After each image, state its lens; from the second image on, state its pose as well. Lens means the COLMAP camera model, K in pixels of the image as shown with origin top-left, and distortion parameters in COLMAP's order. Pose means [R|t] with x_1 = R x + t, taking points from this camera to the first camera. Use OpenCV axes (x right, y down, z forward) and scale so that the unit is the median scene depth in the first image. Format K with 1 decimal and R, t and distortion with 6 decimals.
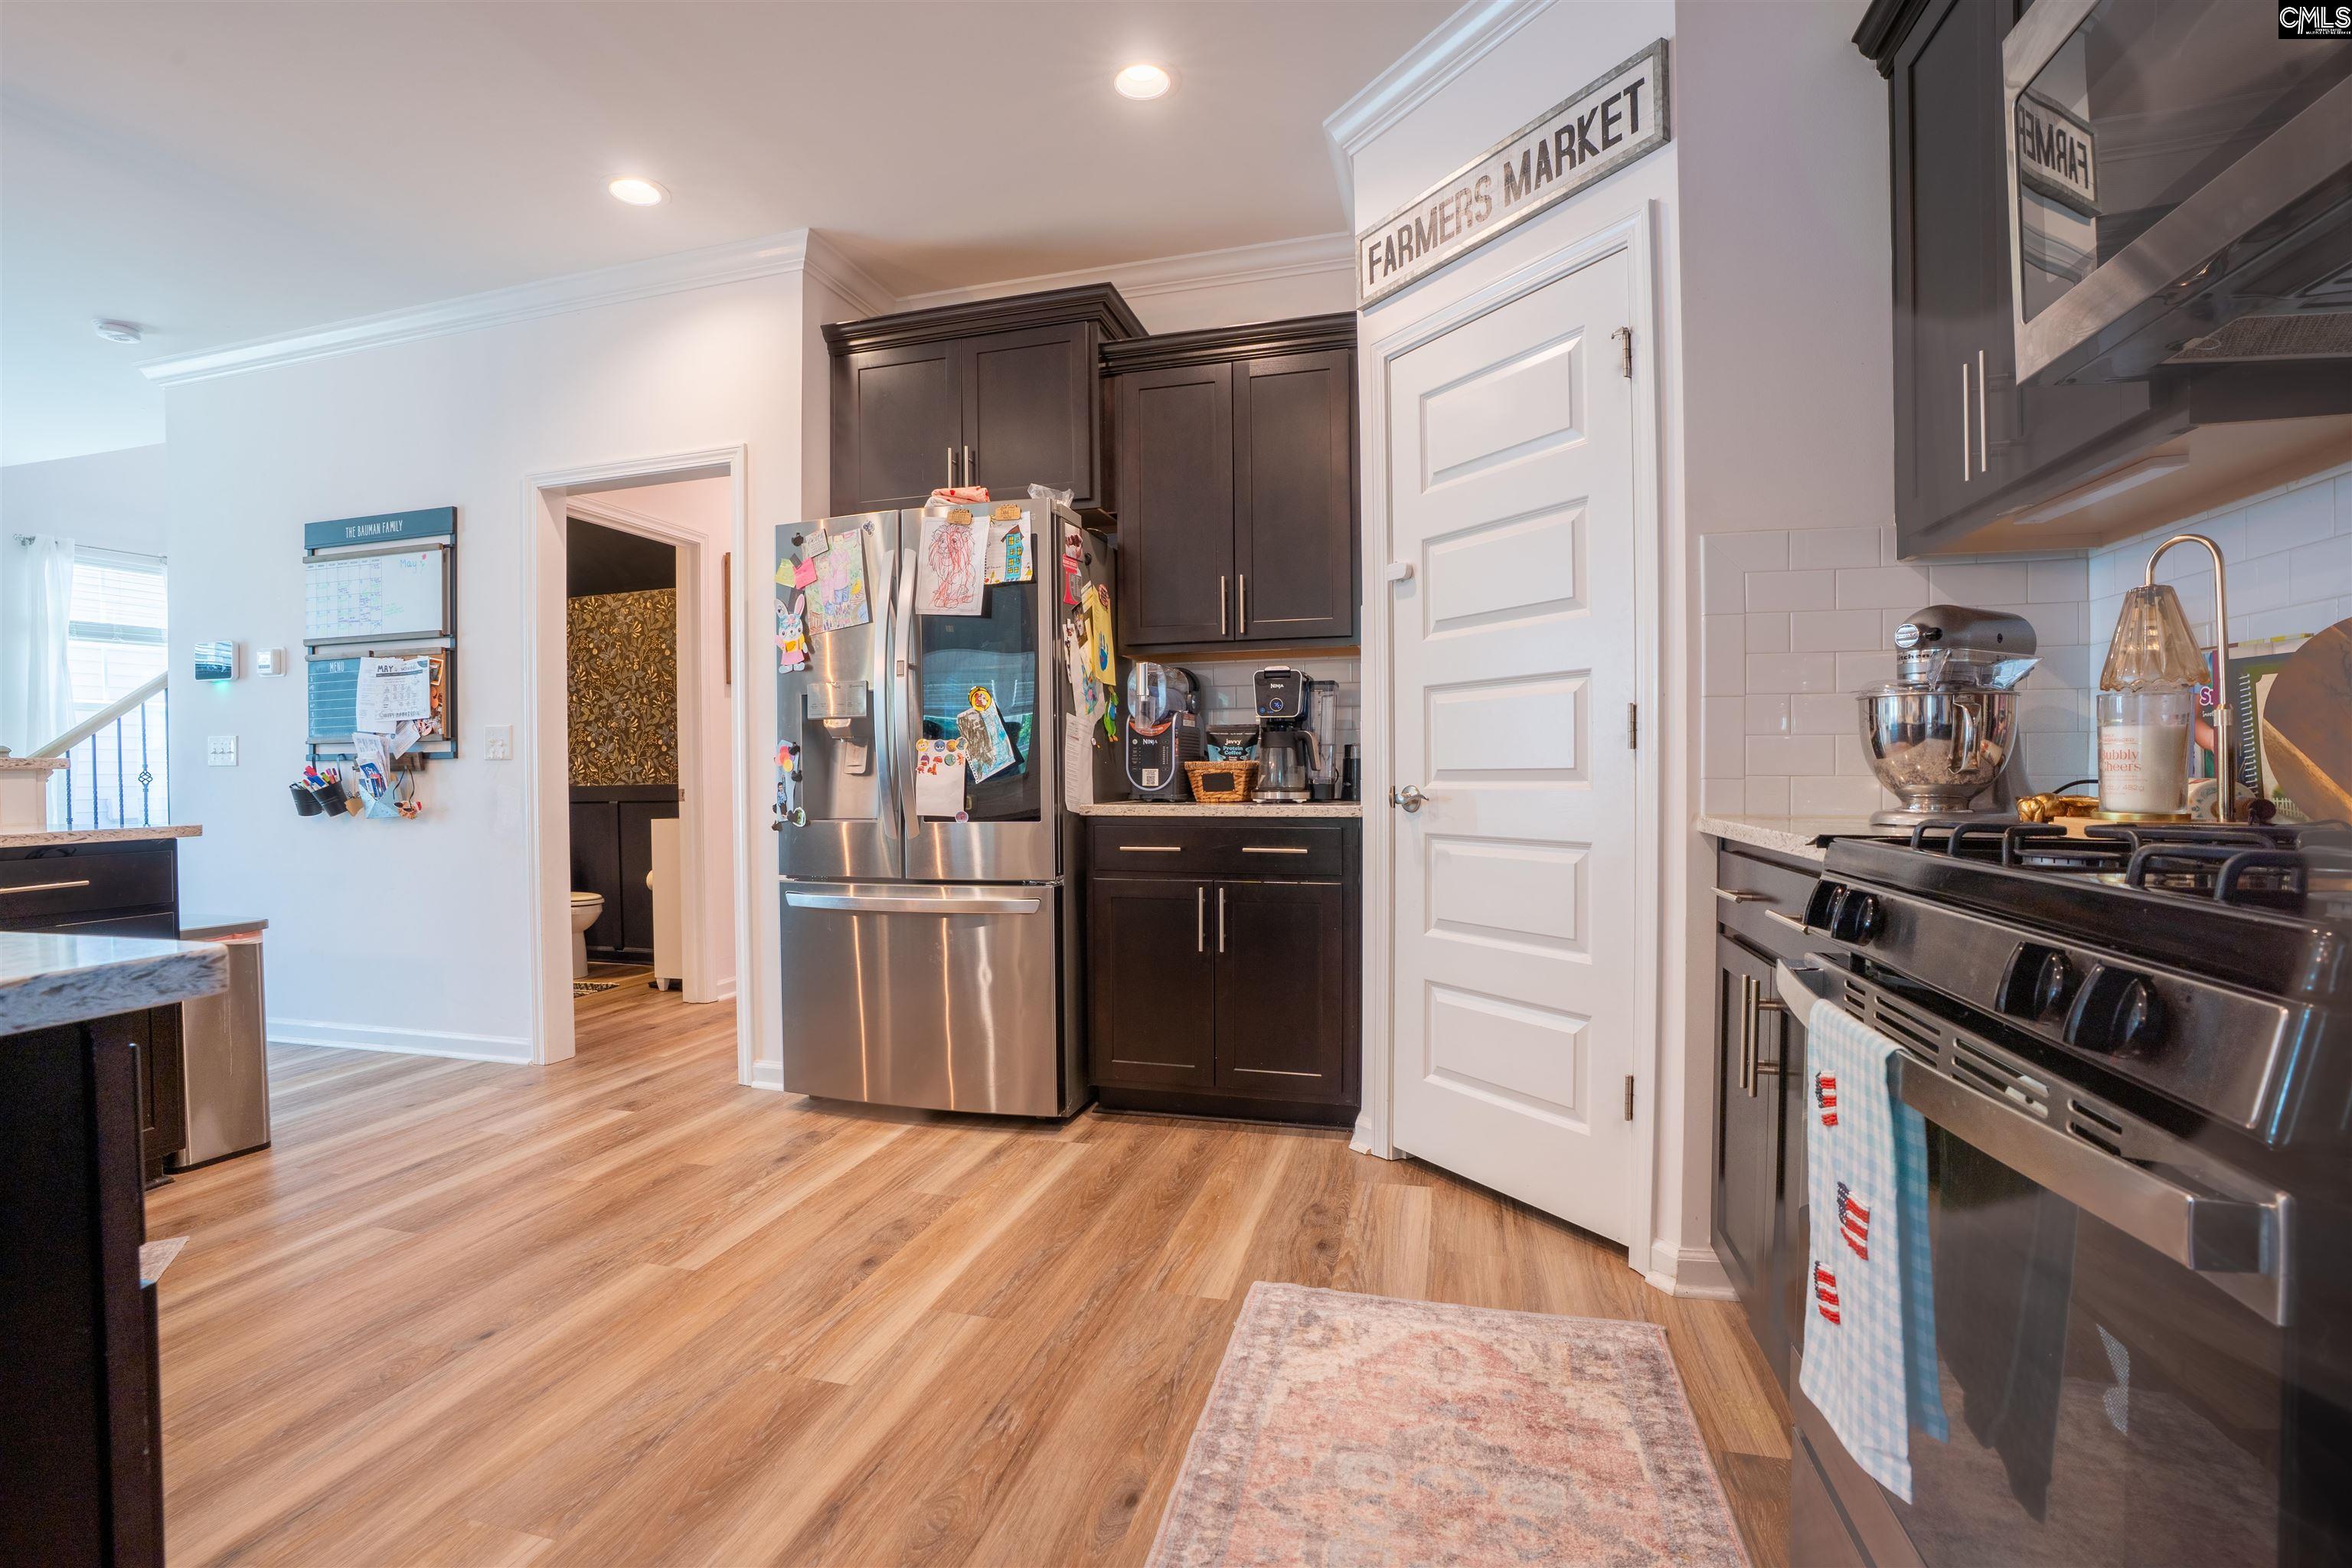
lens RADIAL K [[1087.3, 0, 1158.1], [0, 1087.3, 777.6], [0, 0, 1]] dist [-0.063674, 0.027058]
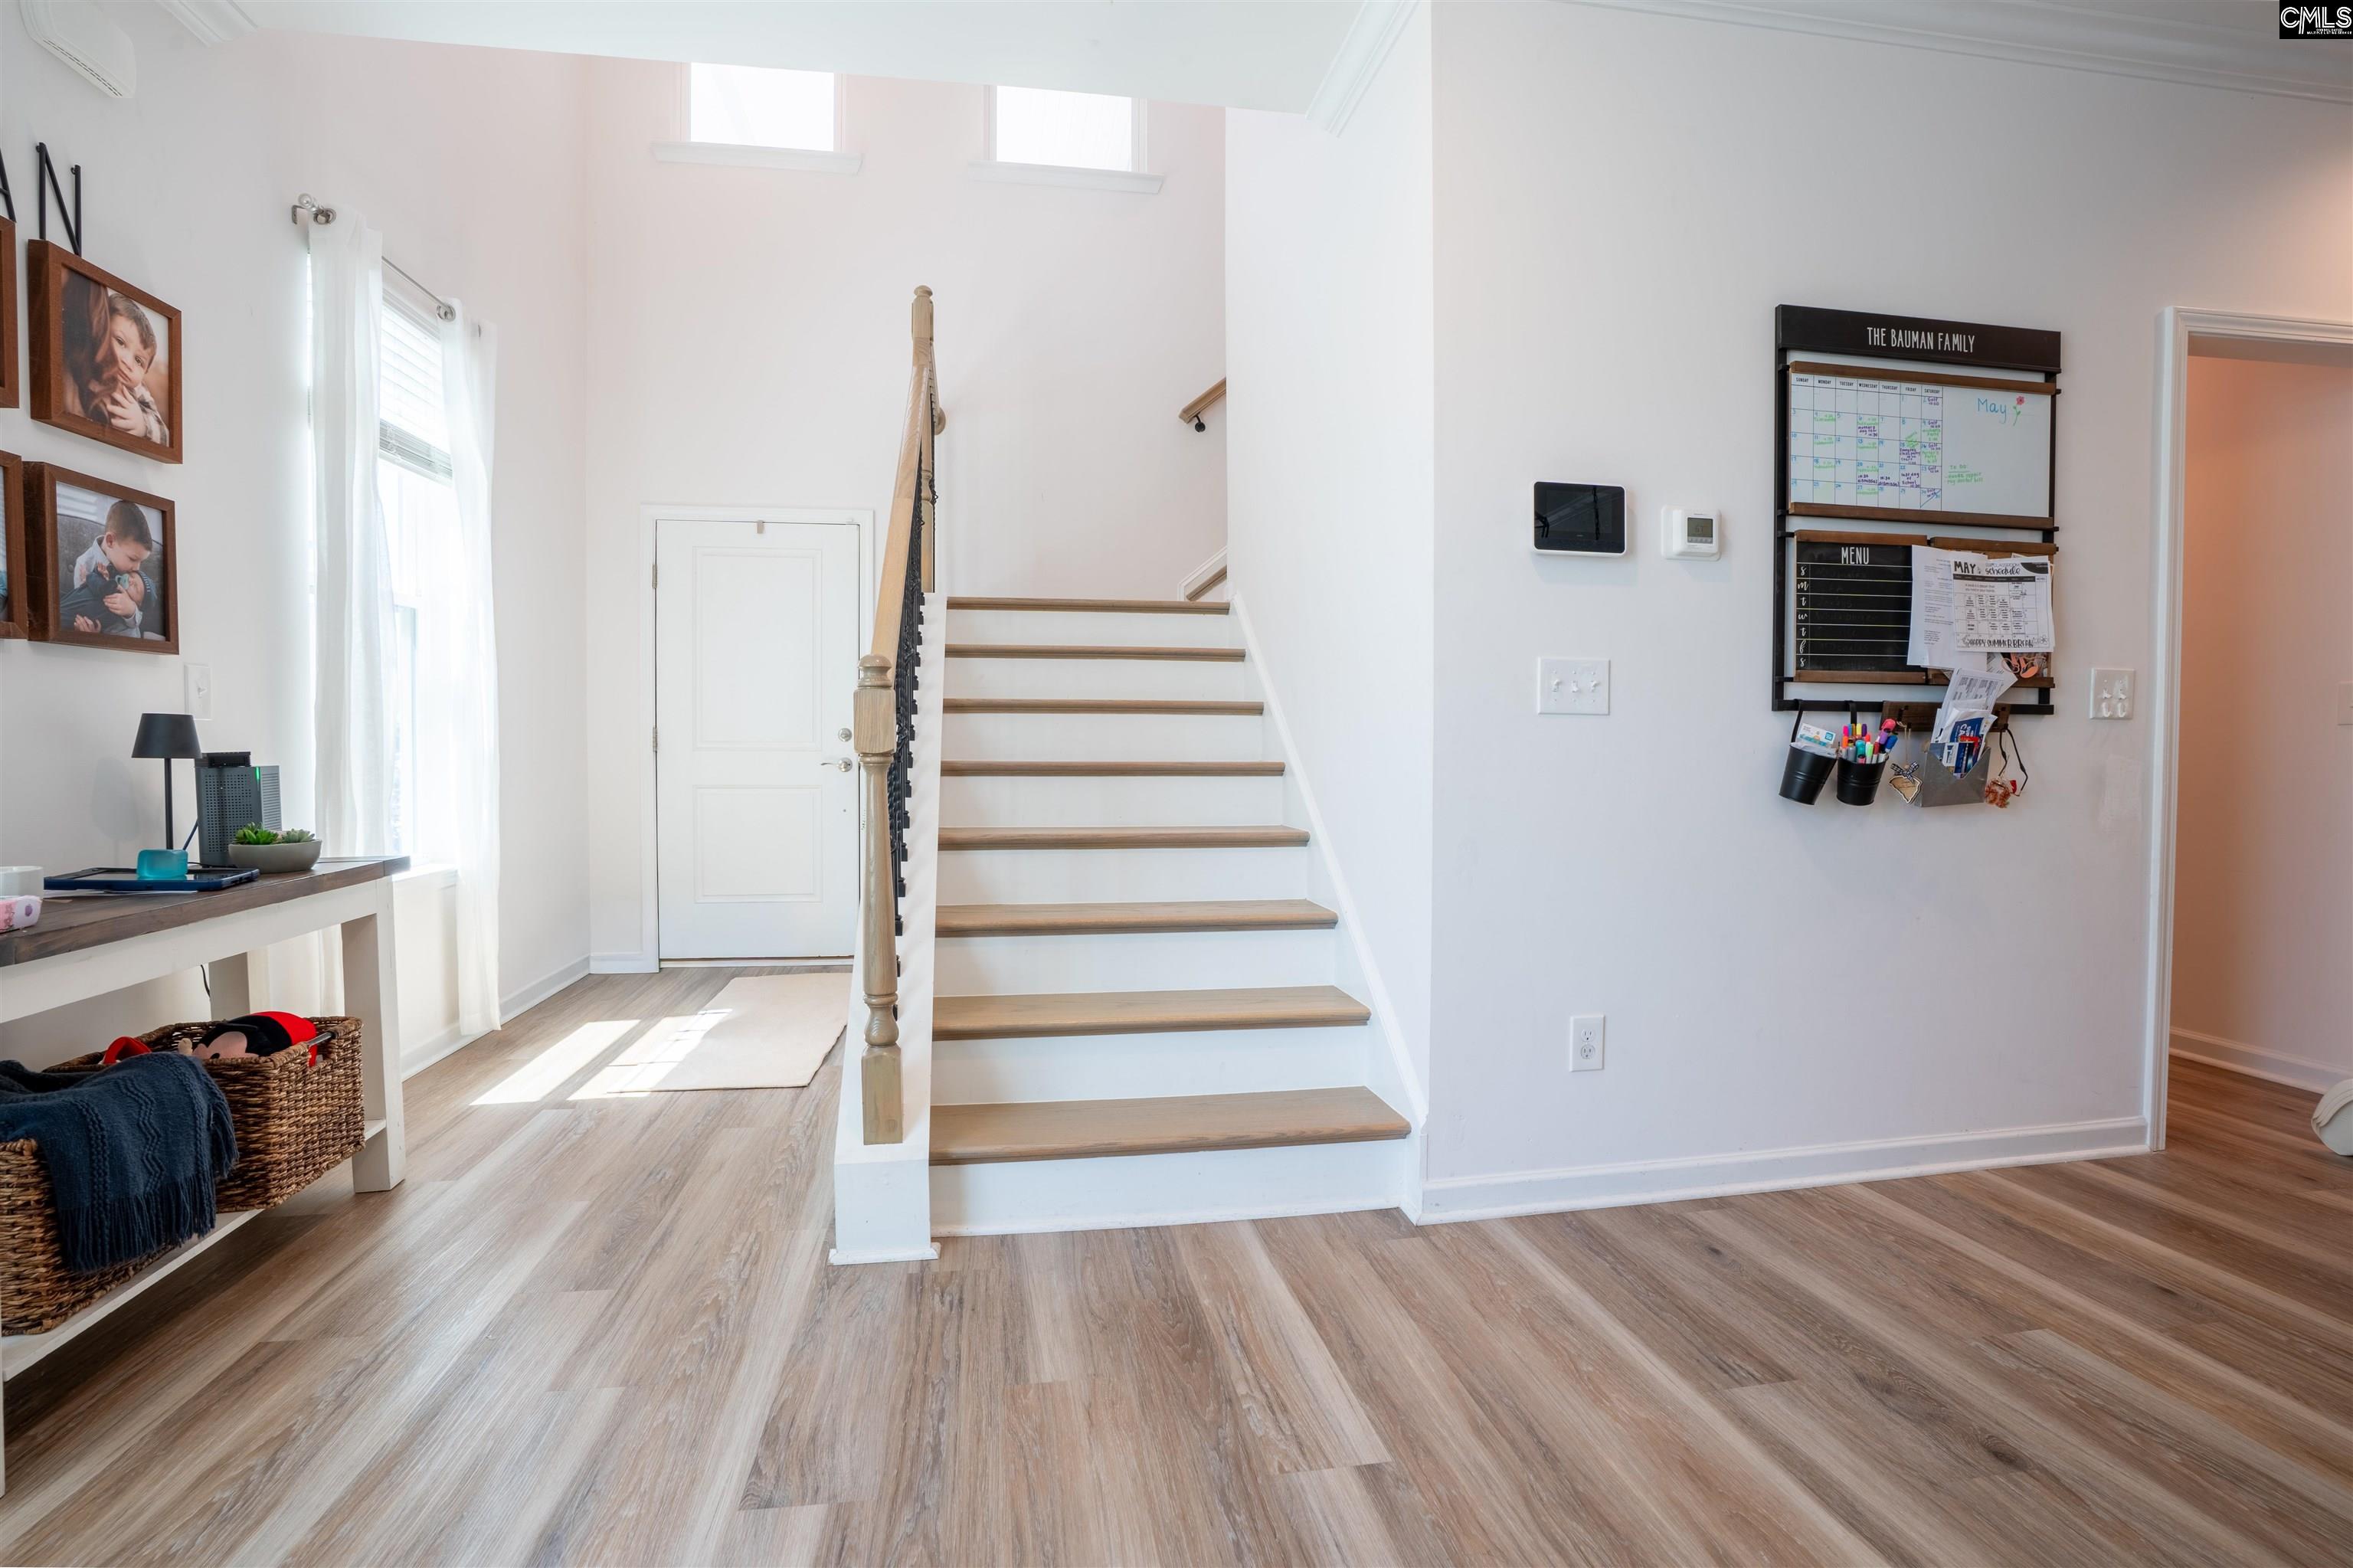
lens RADIAL K [[1120.5, 0, 1163.2], [0, 1120.5, 786.9], [0, 0, 1]] dist [-0.072374, 0.029917]
pose [[0.906592, 0.002065, 0.422002, -1.419167], [-0.011553, 0.999735, 0.019927, 0.019500], [-0.421849, -0.022941, 0.906376, 0.608585]]
